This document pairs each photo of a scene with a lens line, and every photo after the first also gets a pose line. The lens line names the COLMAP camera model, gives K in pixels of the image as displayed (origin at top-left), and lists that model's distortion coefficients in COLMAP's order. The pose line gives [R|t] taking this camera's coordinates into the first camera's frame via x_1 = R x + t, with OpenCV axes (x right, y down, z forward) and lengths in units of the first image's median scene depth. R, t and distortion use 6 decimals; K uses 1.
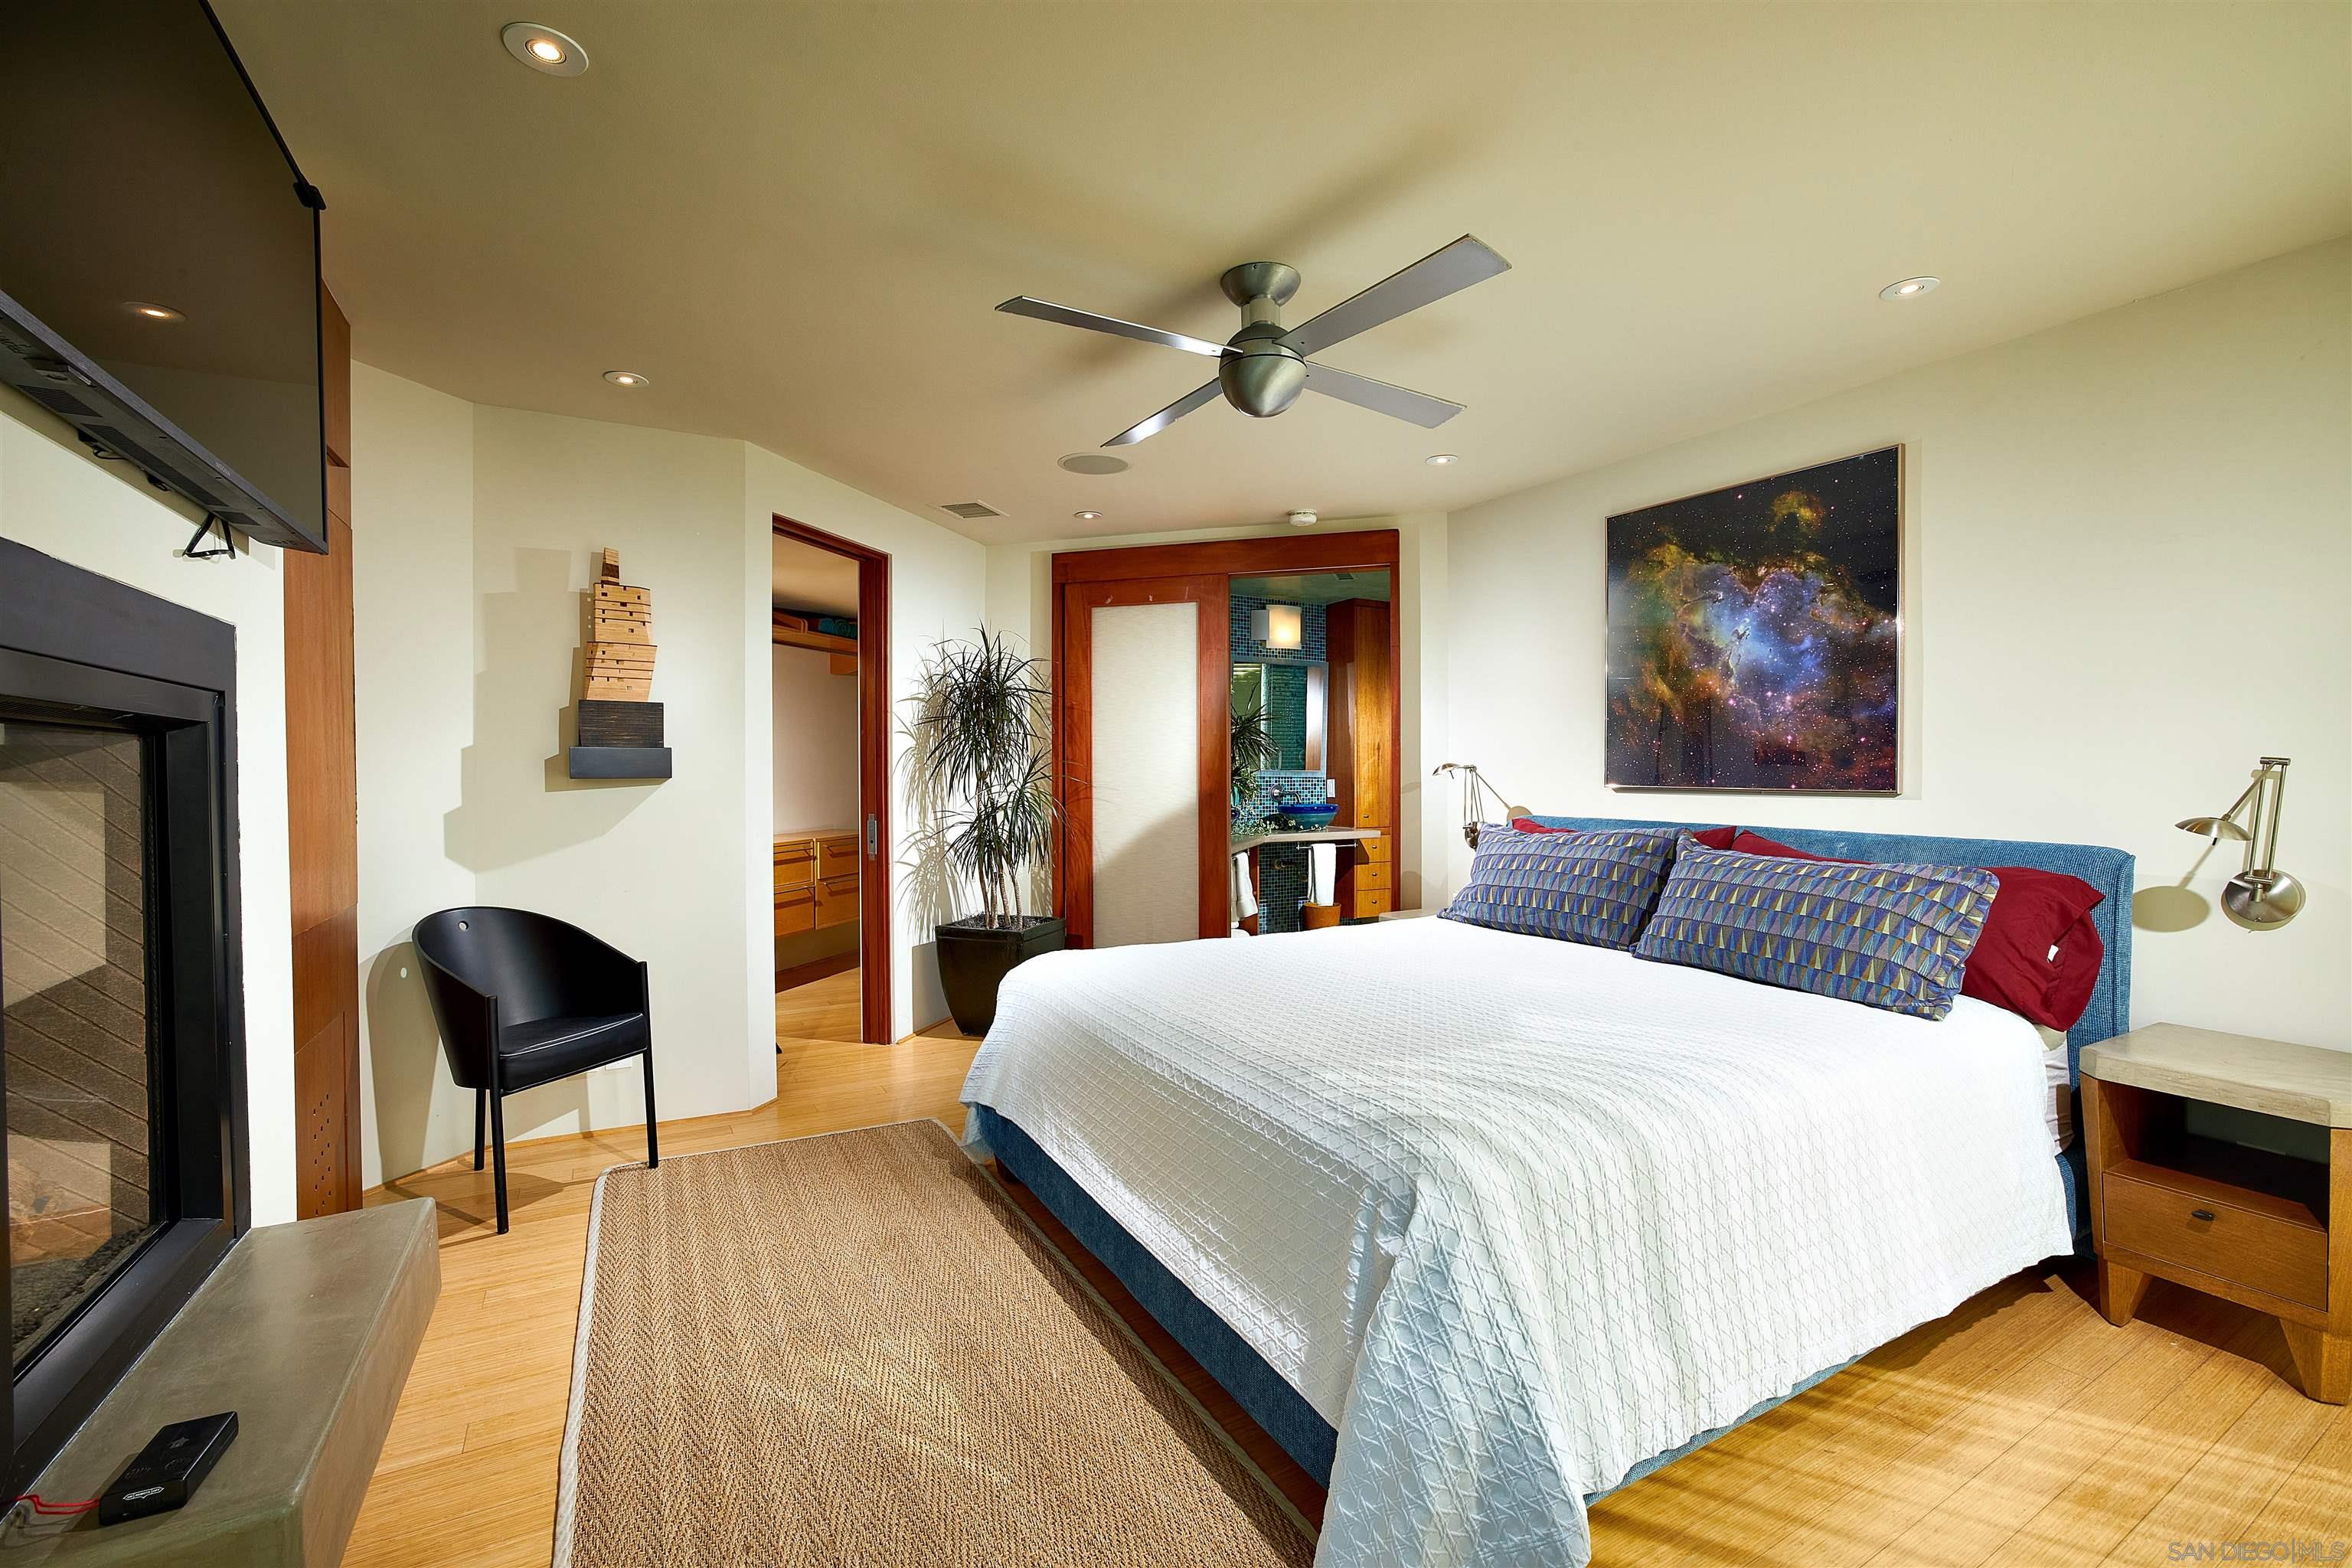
lens RADIAL K [[1001.0, 0, 1176.6], [0, 1001.0, 785.4], [0, 0, 1]] dist [0.000165, 0.000006]
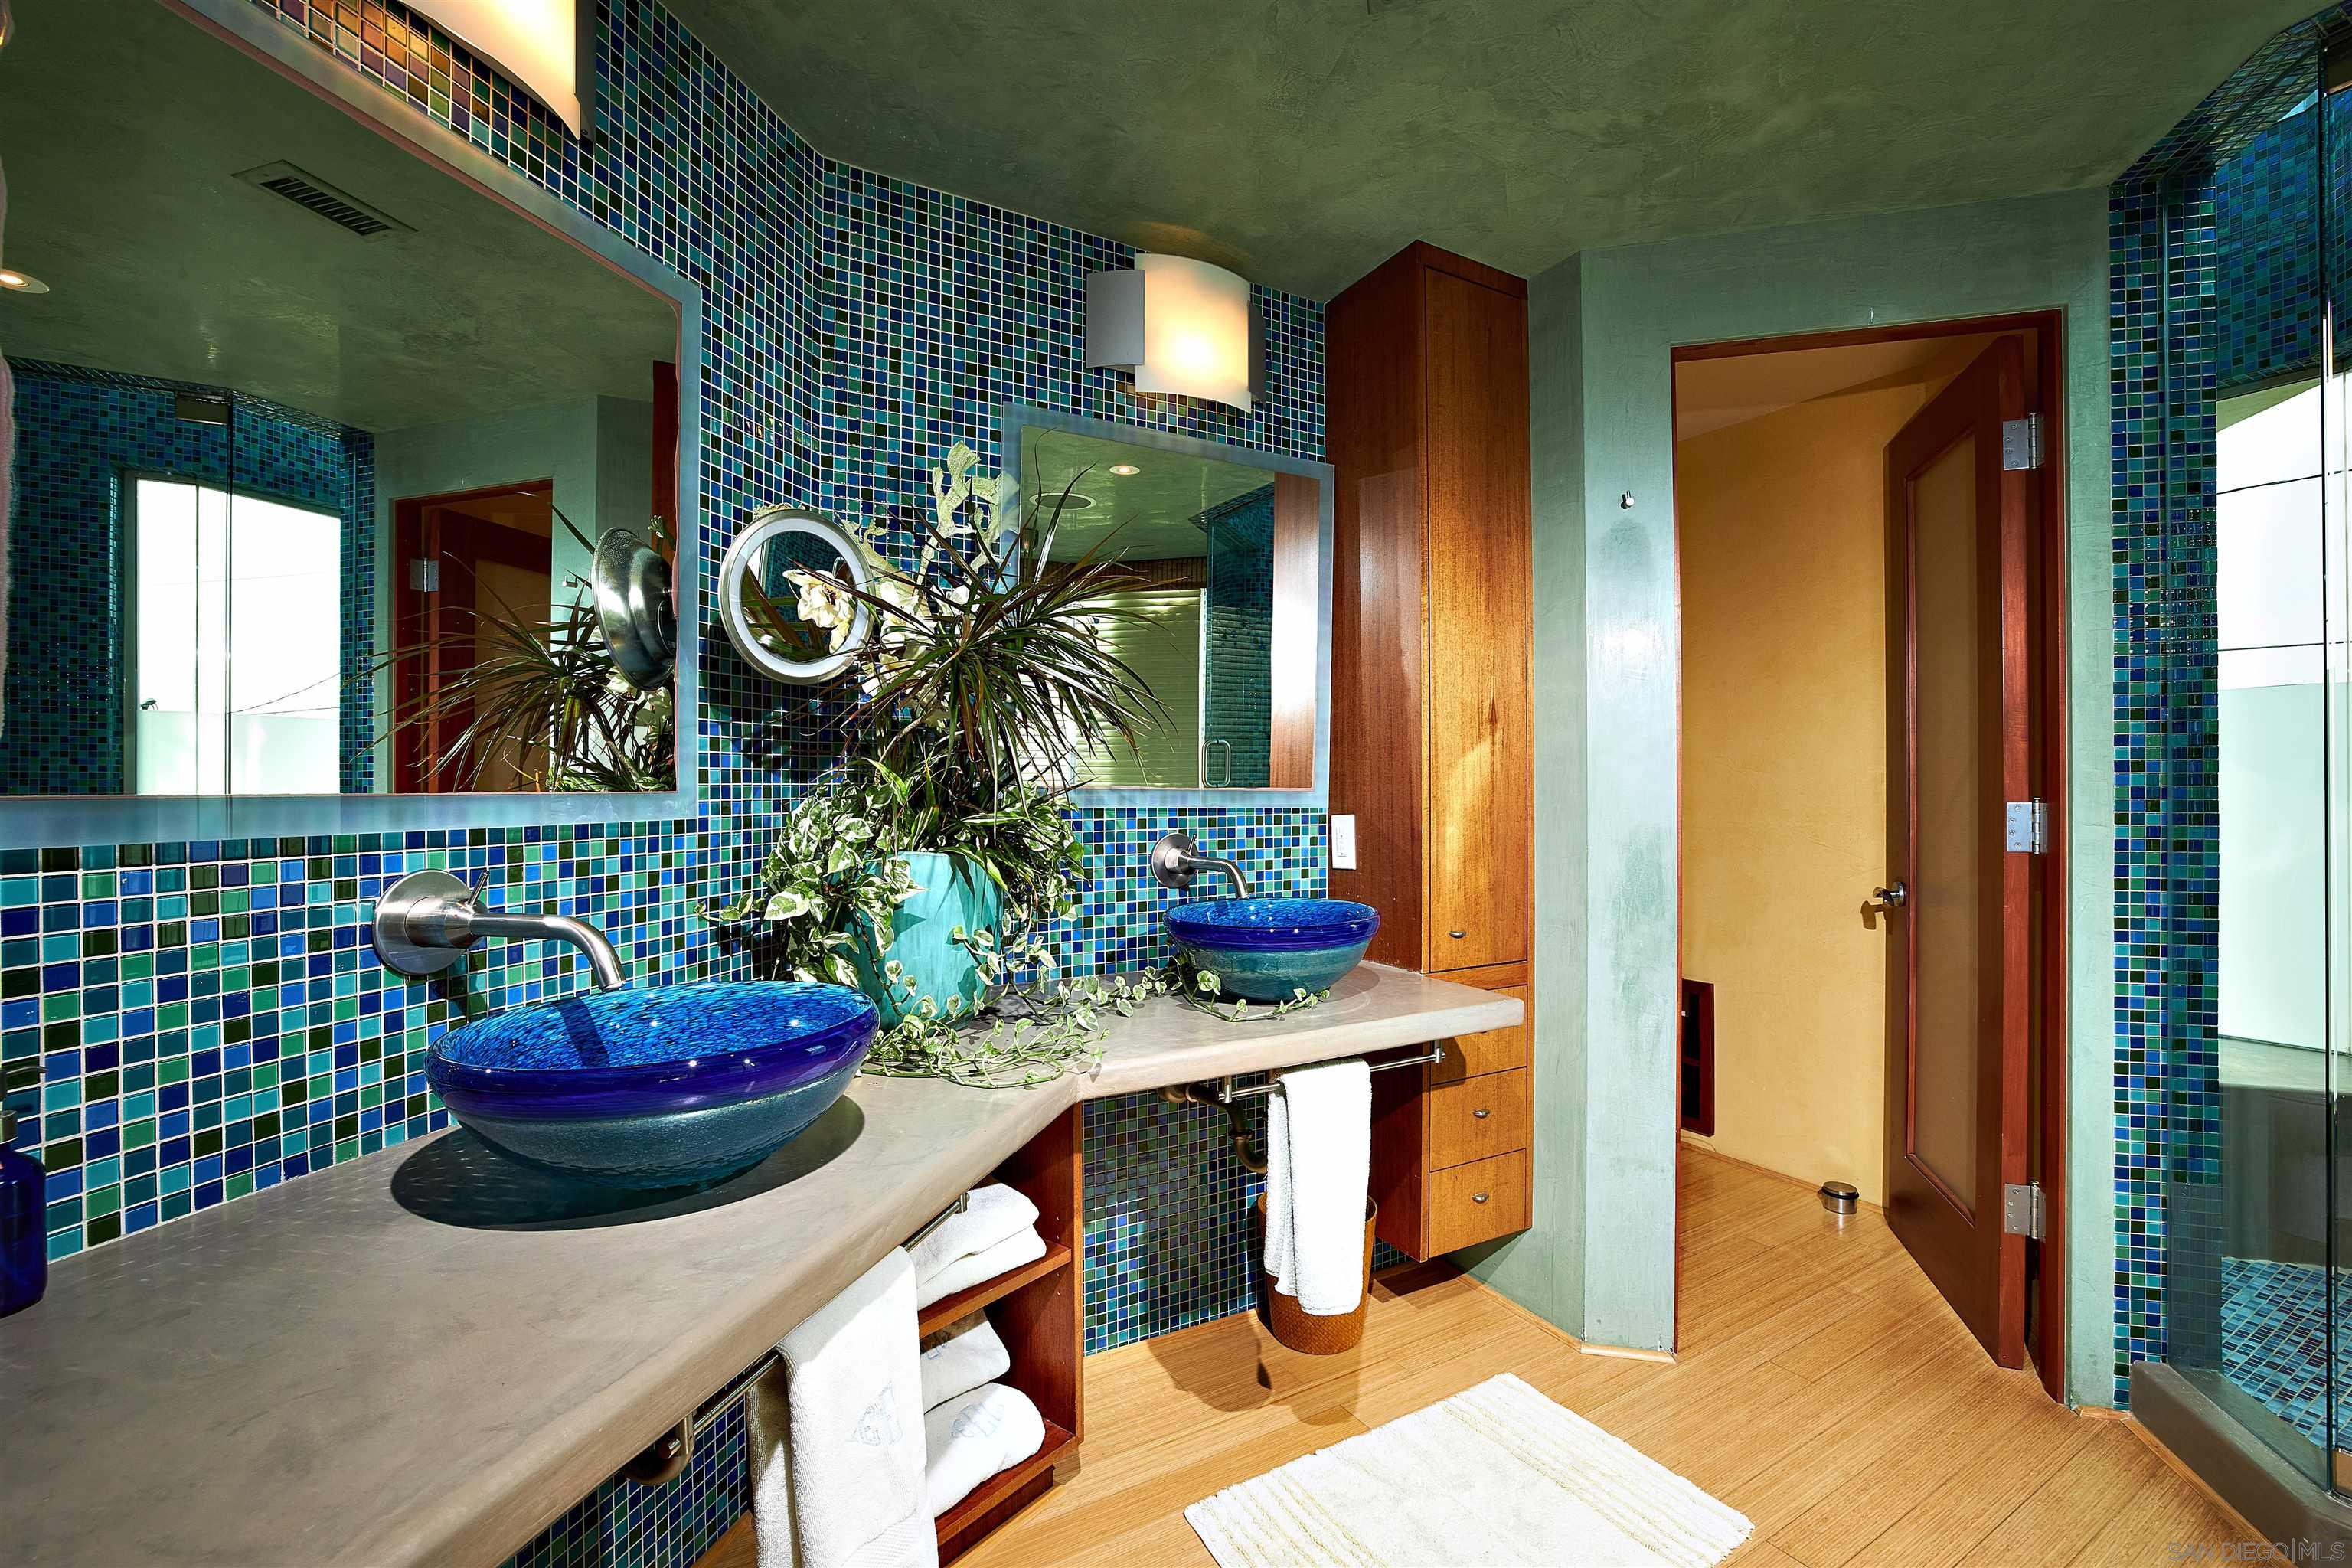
lens RADIAL K [[1001.0, 0, 1178.0], [0, 1001.0, 785.9], [0, 0, 1]] dist [0.000165, 0.000006]
pose [[0.999924, -0.001044, 0.012273, 0.097350], [0.001259, 0.999846, -0.017481, -0.010087], [-0.012252, 0.017495, 0.999772, 0.683658]]
